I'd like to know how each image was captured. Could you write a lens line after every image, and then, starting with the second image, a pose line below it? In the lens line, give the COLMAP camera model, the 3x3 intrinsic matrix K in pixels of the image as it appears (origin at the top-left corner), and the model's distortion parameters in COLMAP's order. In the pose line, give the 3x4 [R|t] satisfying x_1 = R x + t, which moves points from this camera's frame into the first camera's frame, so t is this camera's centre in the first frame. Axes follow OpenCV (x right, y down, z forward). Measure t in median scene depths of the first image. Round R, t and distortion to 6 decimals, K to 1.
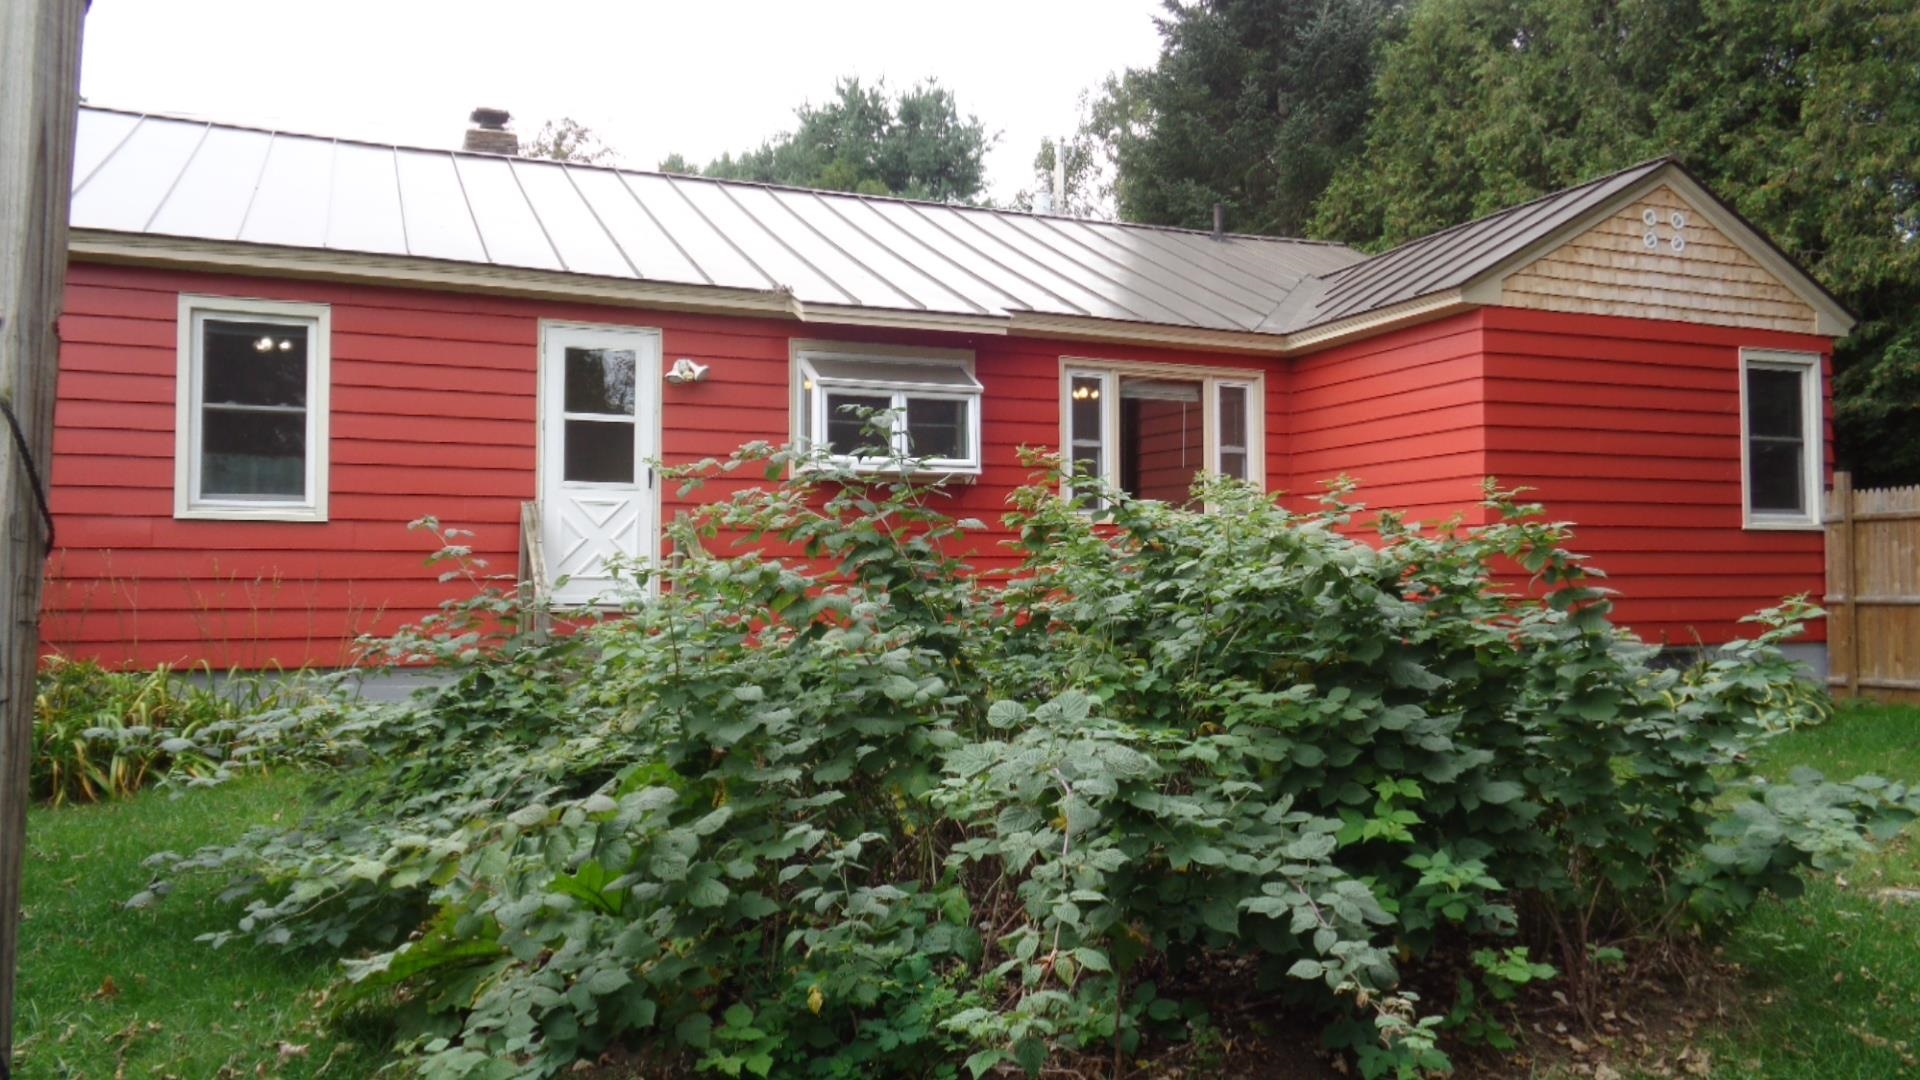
lens RADIAL K [[1483.9, 0, 960.0], [0, 1483.9, 540.0], [0, 0, 1]] dist [-0.003875, 0.110375]
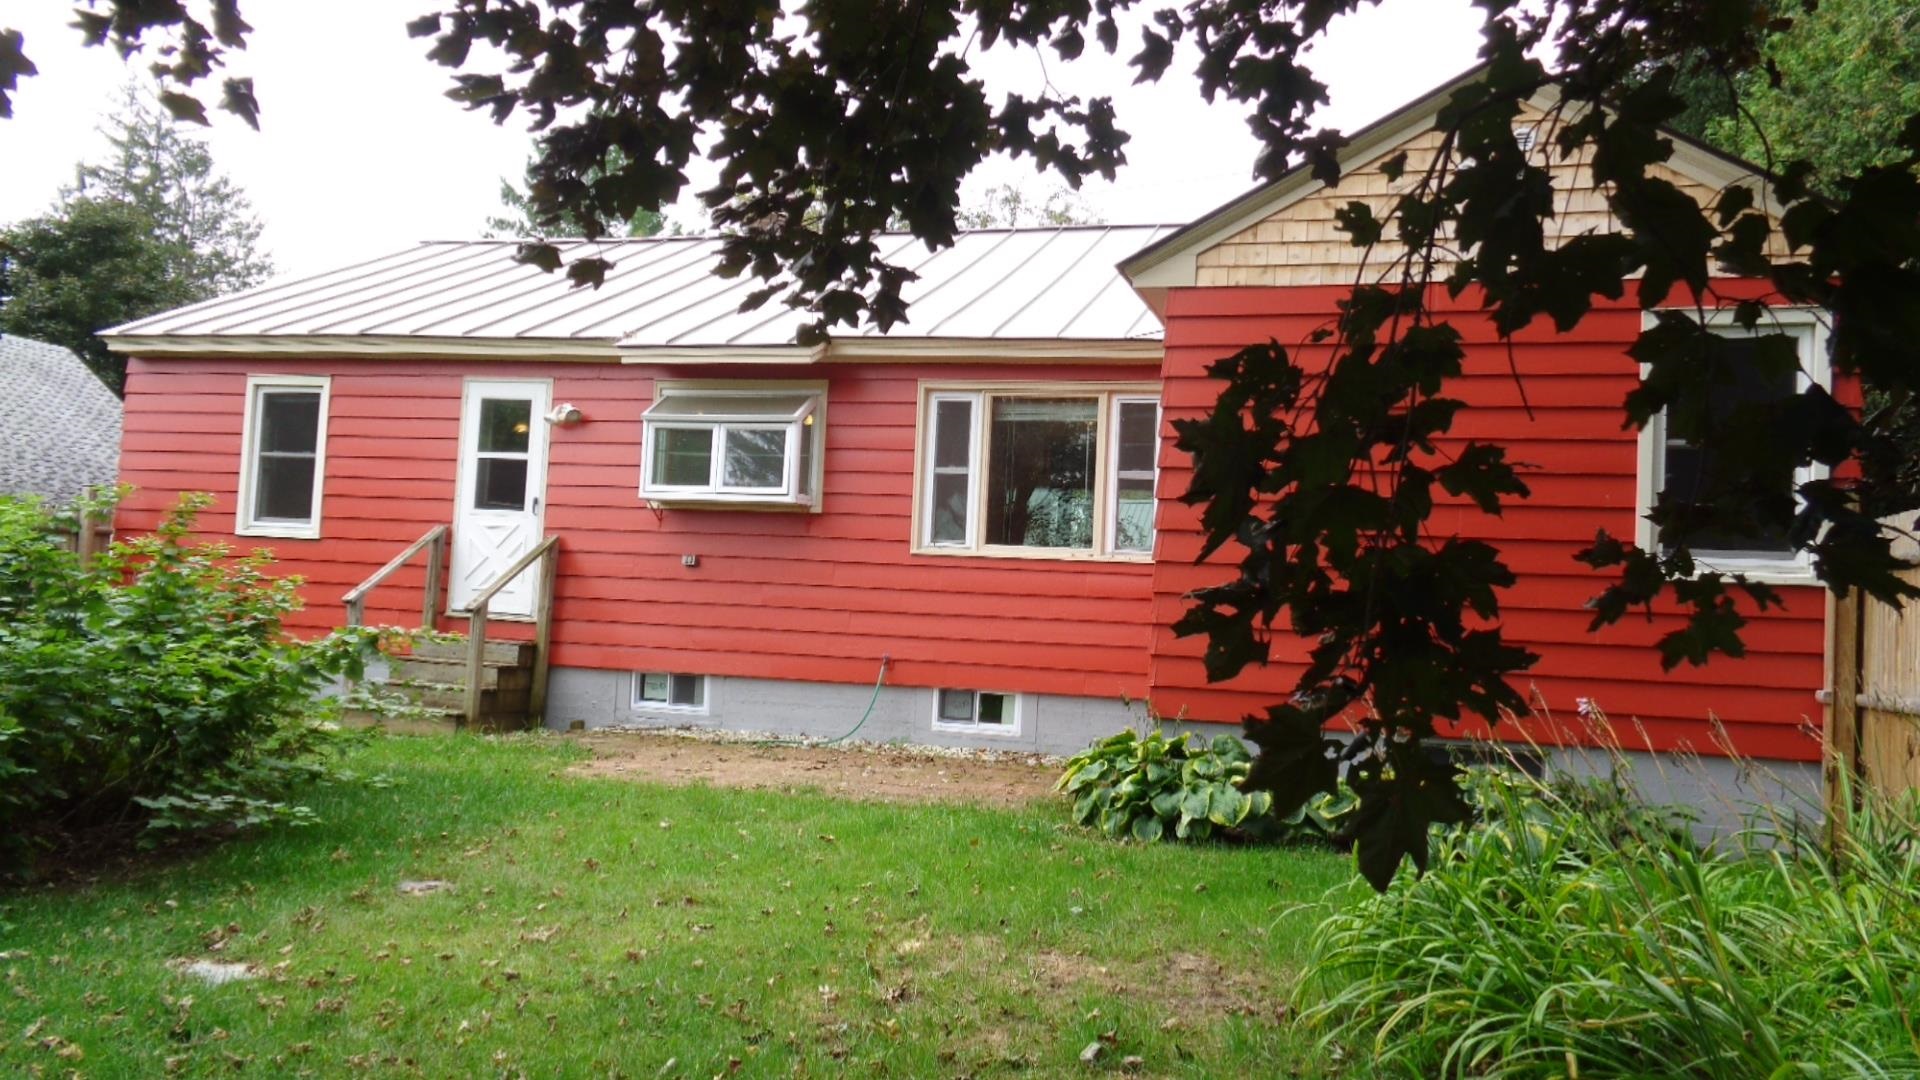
lens RADIAL K [[1483.9, 0, 960.0], [0, 1483.9, 540.0], [0, 0, 1]] dist [-0.003875, 0.110375]
pose [[0.767125, 0.011414, -0.641396, 0.804525], [-0.028796, 0.999447, -0.016654, -0.005643], [0.640851, 0.031245, 0.767029, 0.326305]]
